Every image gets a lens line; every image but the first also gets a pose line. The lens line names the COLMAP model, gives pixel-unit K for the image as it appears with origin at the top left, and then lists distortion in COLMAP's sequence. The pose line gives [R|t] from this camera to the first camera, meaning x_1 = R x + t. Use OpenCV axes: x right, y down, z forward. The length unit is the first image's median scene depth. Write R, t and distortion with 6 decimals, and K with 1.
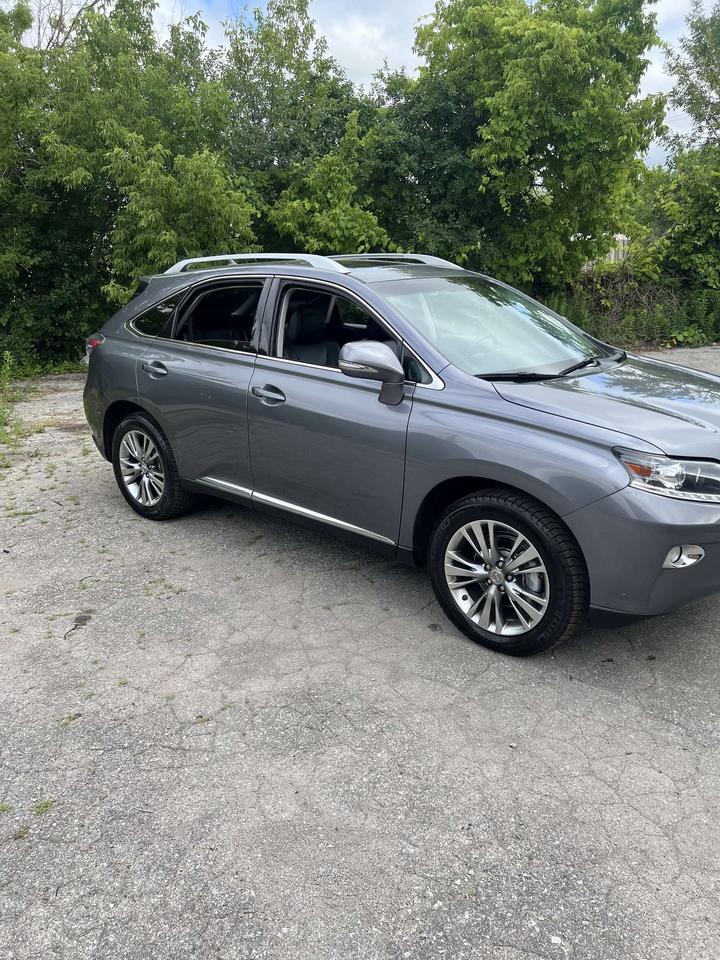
lens RADIAL K [[738.1, 0, 353.0], [0, 738.1, 475.4], [0, 0, 1]] dist [0.069085, -0.064826]
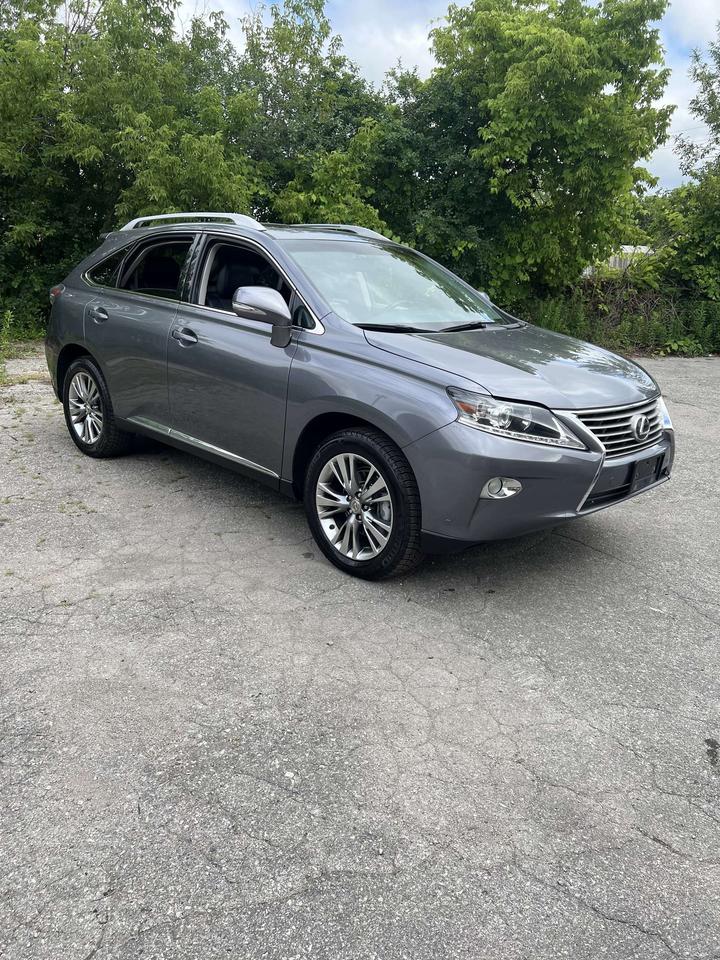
lens RADIAL K [[738.1, 0, 336.0], [0, 738.1, 460.9], [0, 0, 1]] dist [0.069085, -0.064826]
pose [[0.995625, 0.074042, -0.056991, 0.156918], [-0.075249, 0.996977, -0.019338, 0.065505], [0.055387, 0.023542, 0.998187, -0.063870]]
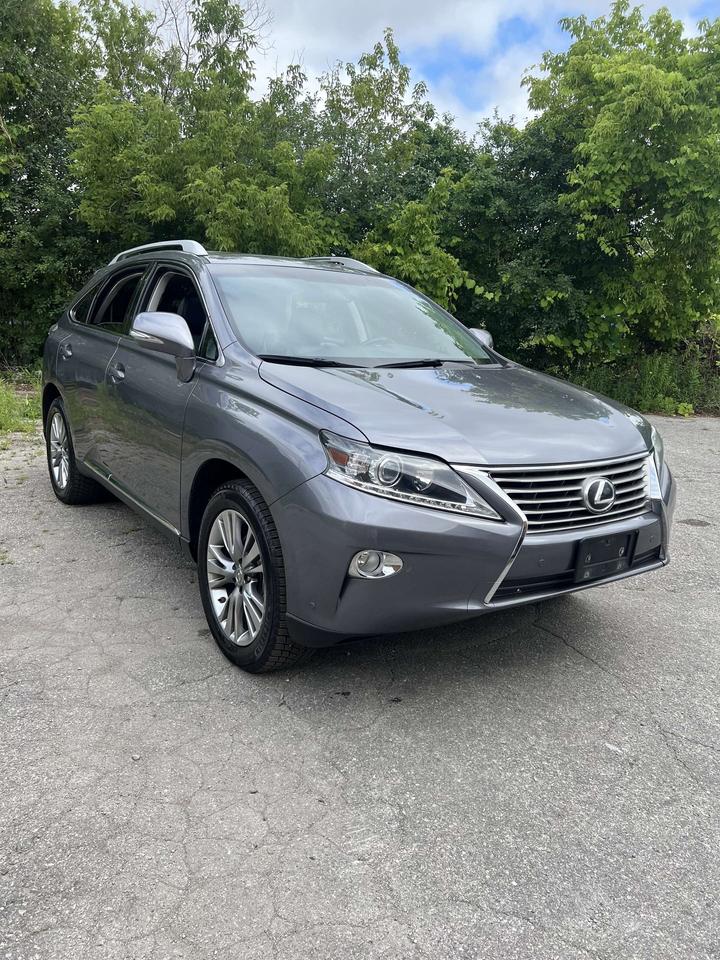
lens RADIAL K [[738.1, 0, 342.1], [0, 738.1, 450.3], [0, 0, 1]] dist [0.069085, -0.064826]
pose [[0.968256, 0.102088, -0.228164, 0.352530], [-0.125840, 0.987769, -0.092065, 0.038021], [0.215975, 0.117855, 0.969260, 0.107410]]
